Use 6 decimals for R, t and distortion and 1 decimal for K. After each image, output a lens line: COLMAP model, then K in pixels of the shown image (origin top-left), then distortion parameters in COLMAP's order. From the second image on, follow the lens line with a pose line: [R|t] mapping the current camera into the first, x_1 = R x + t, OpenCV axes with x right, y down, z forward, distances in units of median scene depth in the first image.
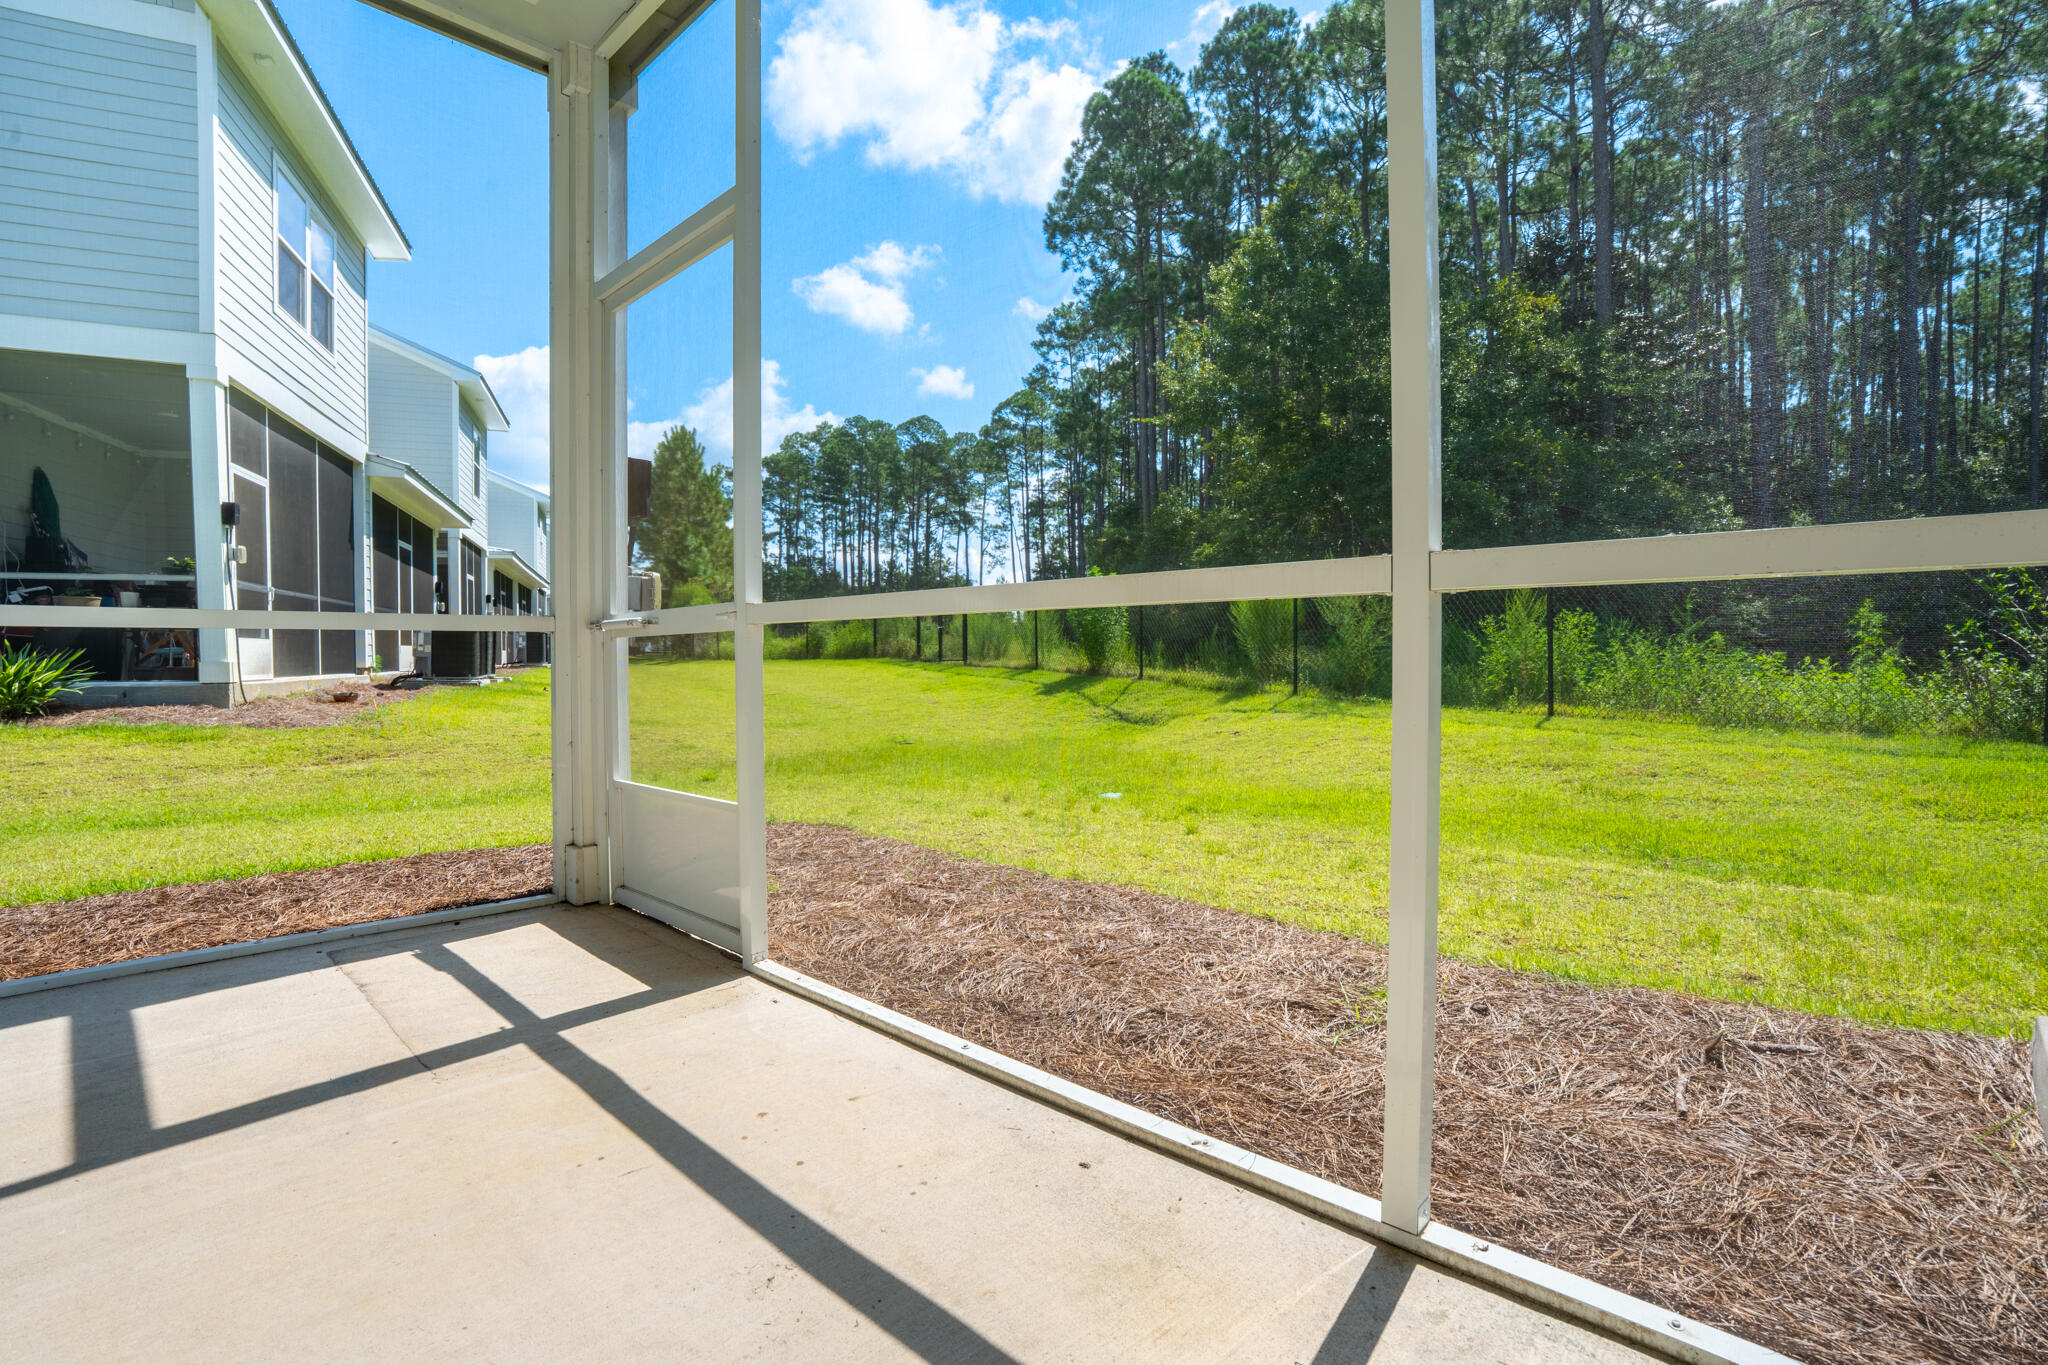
lens RADIAL K [[944.2, 0, 1020.8], [0, 944.2, 671.9], [0, 0, 1]] dist [-0.065660, 0.021370]
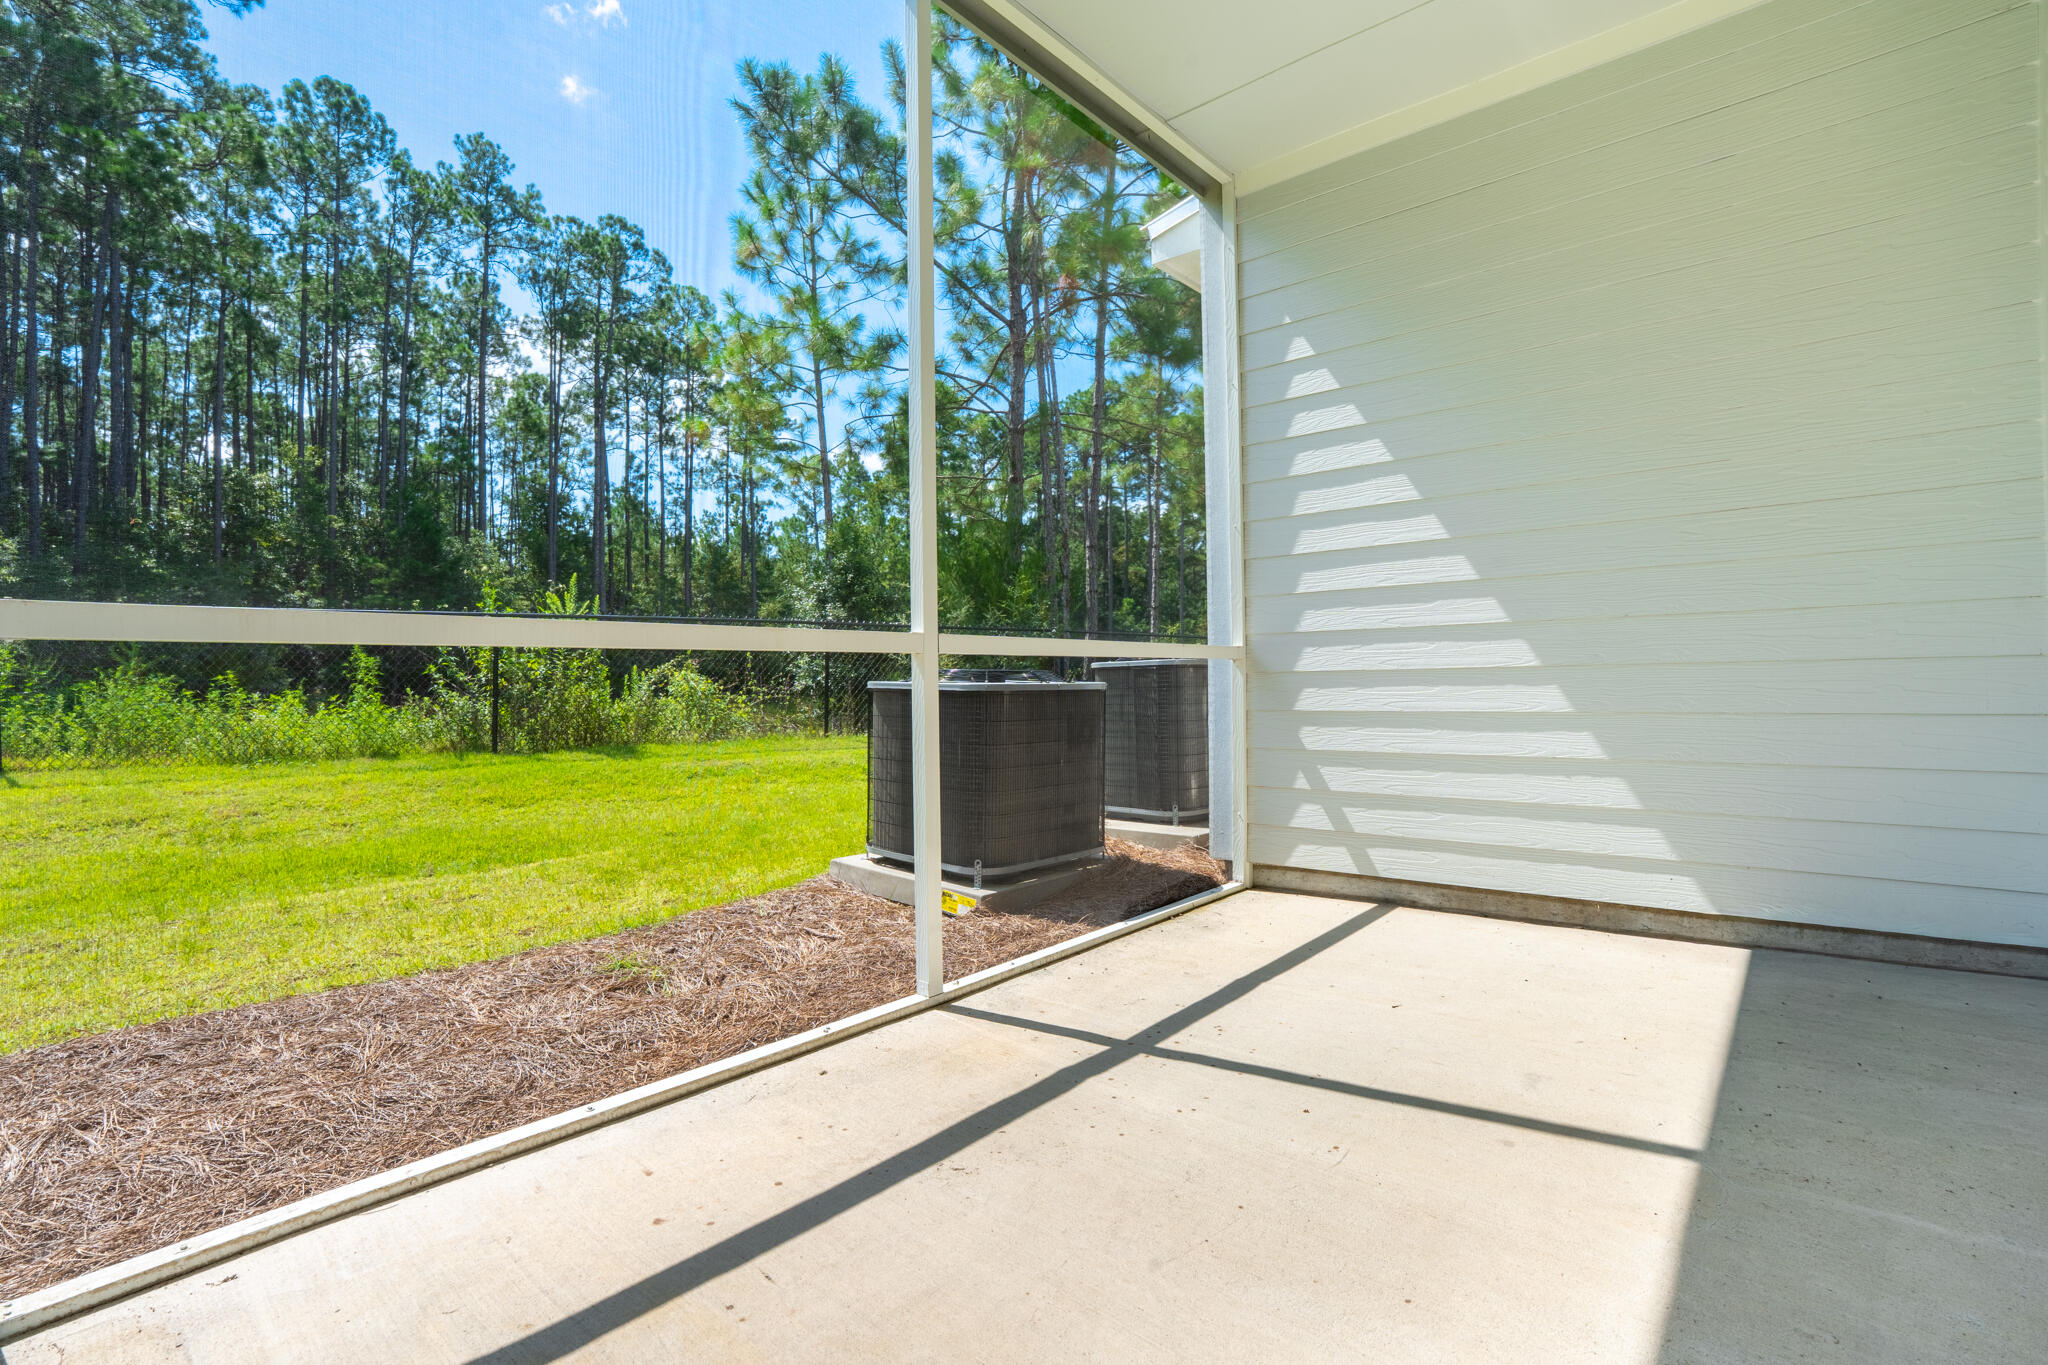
lens RADIAL K [[944.2, 0, 1020.8], [0, 944.2, 671.9], [0, 0, 1]] dist [-0.065660, 0.021370]
pose [[-0.039885, 0.014715, 0.999096, -1.260351], [0.029919, 0.999461, -0.013526, -0.015021], [-0.998756, 0.029353, -0.040304, 0.741856]]
